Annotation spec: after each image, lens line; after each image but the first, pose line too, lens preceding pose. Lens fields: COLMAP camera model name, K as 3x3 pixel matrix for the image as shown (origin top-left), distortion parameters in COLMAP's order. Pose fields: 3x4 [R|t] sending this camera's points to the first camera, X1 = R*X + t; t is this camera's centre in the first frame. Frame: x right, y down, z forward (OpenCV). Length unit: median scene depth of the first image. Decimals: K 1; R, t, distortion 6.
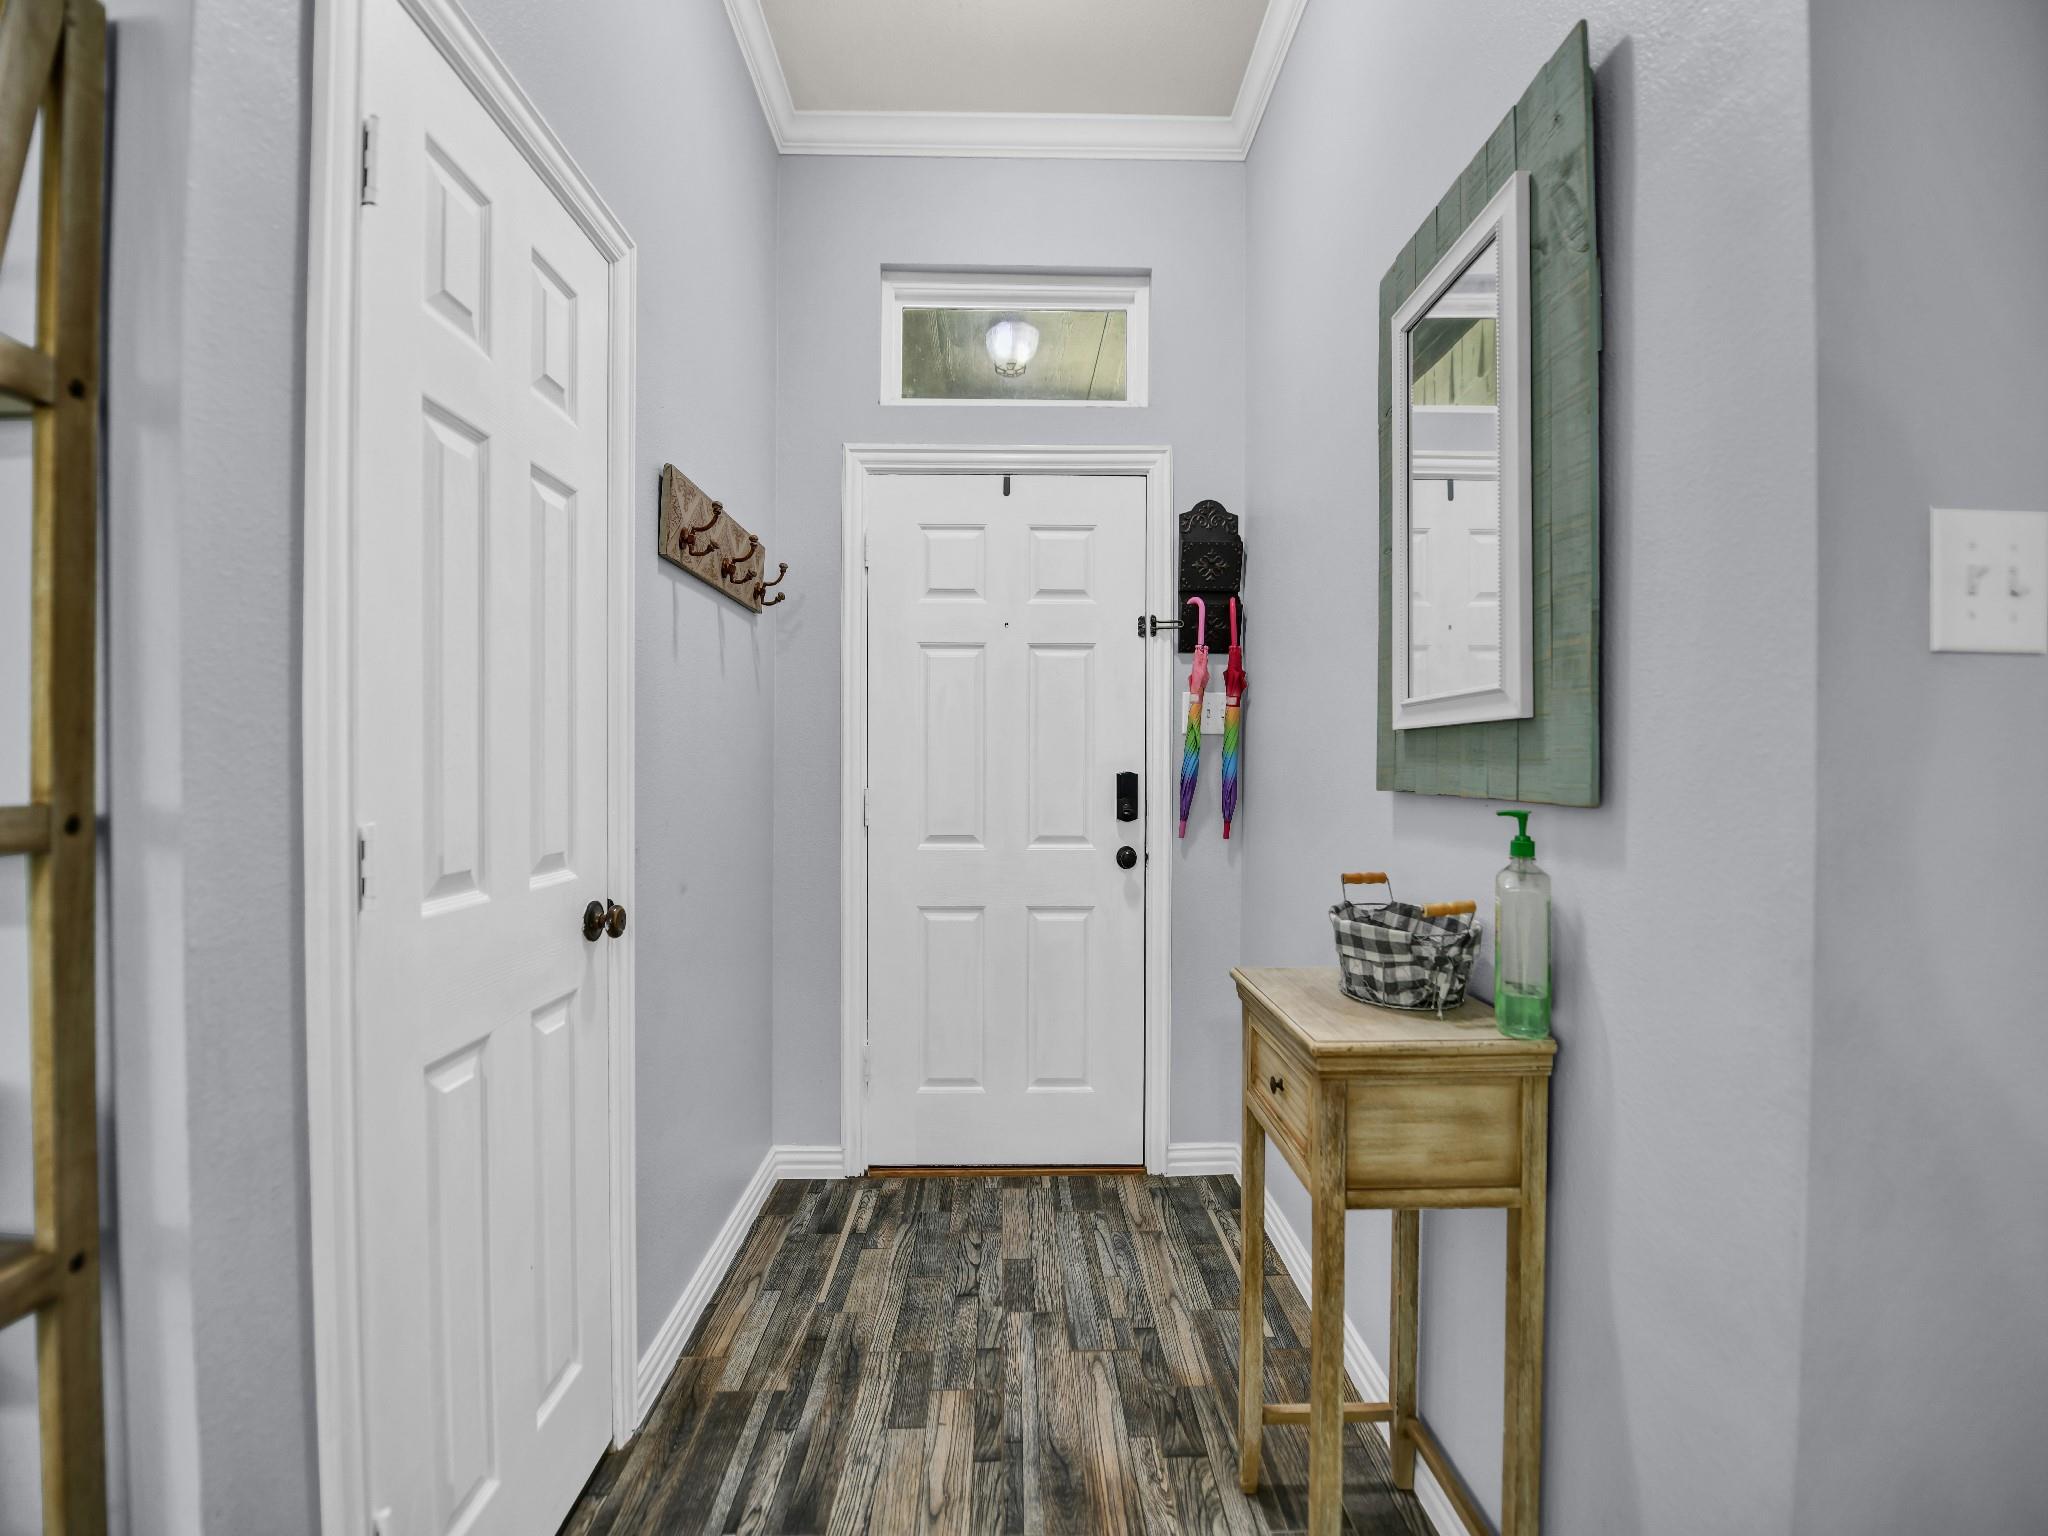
lens RADIAL K [[834.2, 0, 1026.0], [0, 834.2, 773.8], [0, 0, 1]] dist [-0.029632, -0.000343]
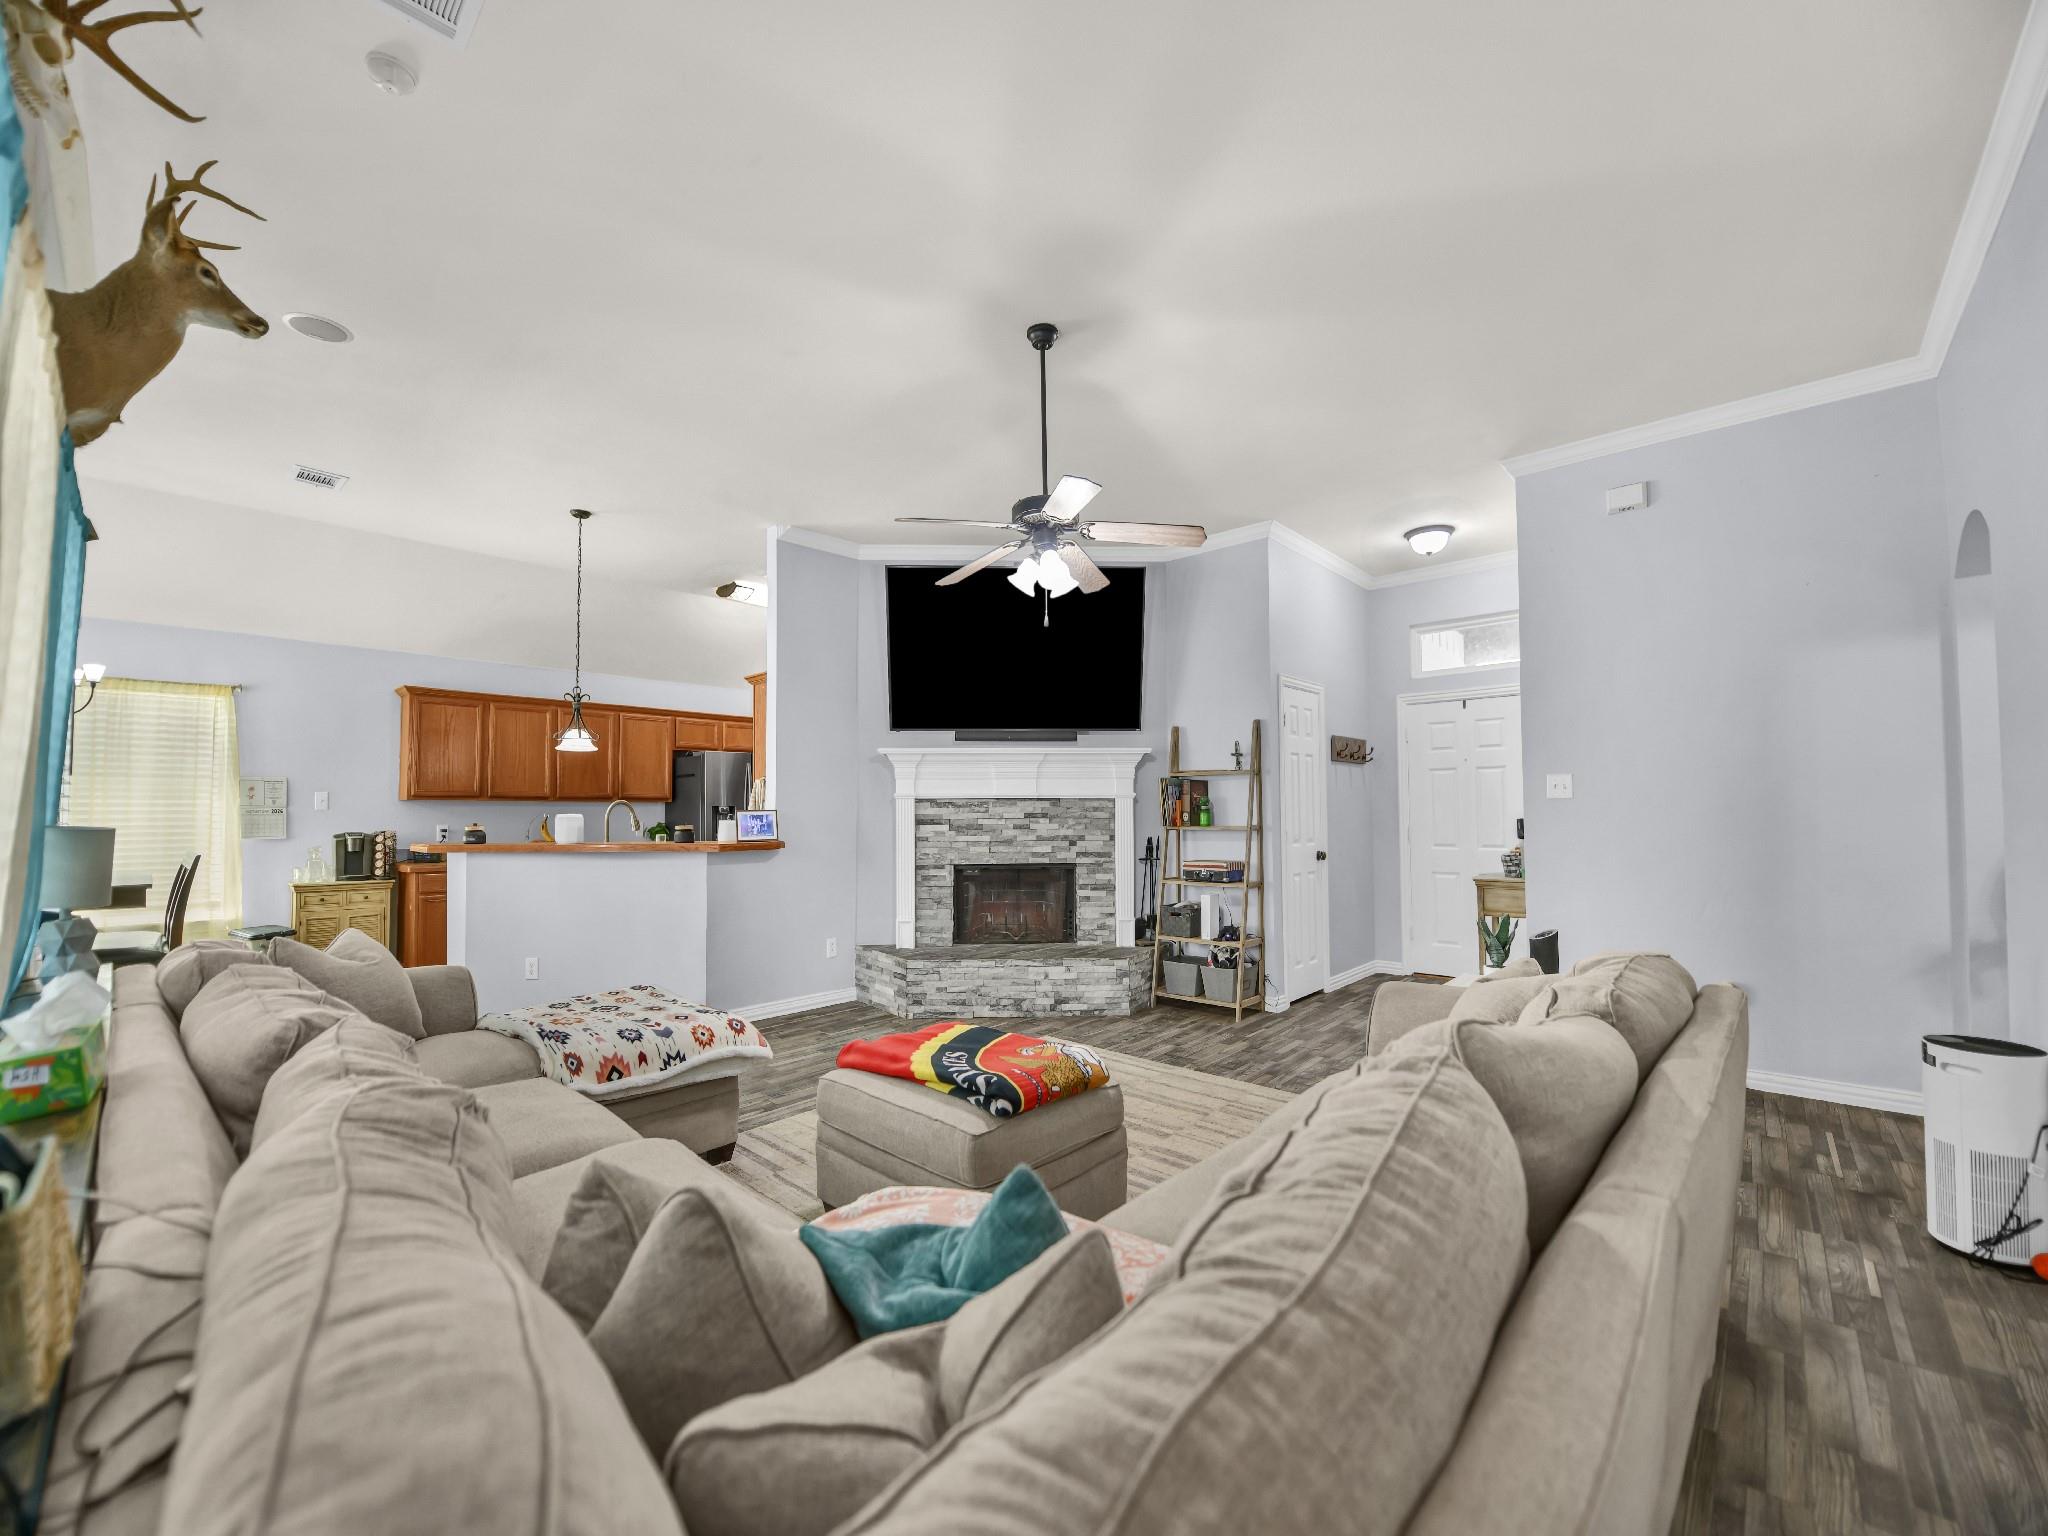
lens RADIAL K [[834.2, 0, 1026.0], [0, 834.2, 773.8], [0, 0, 1]] dist [-0.029632, -0.000343]
pose [[0.728131, -0.040211, -0.684258, 1.328072], [0.000858, 0.998330, -0.057756, 0.004699], [0.685438, 0.041467, 0.726949, -3.175626]]
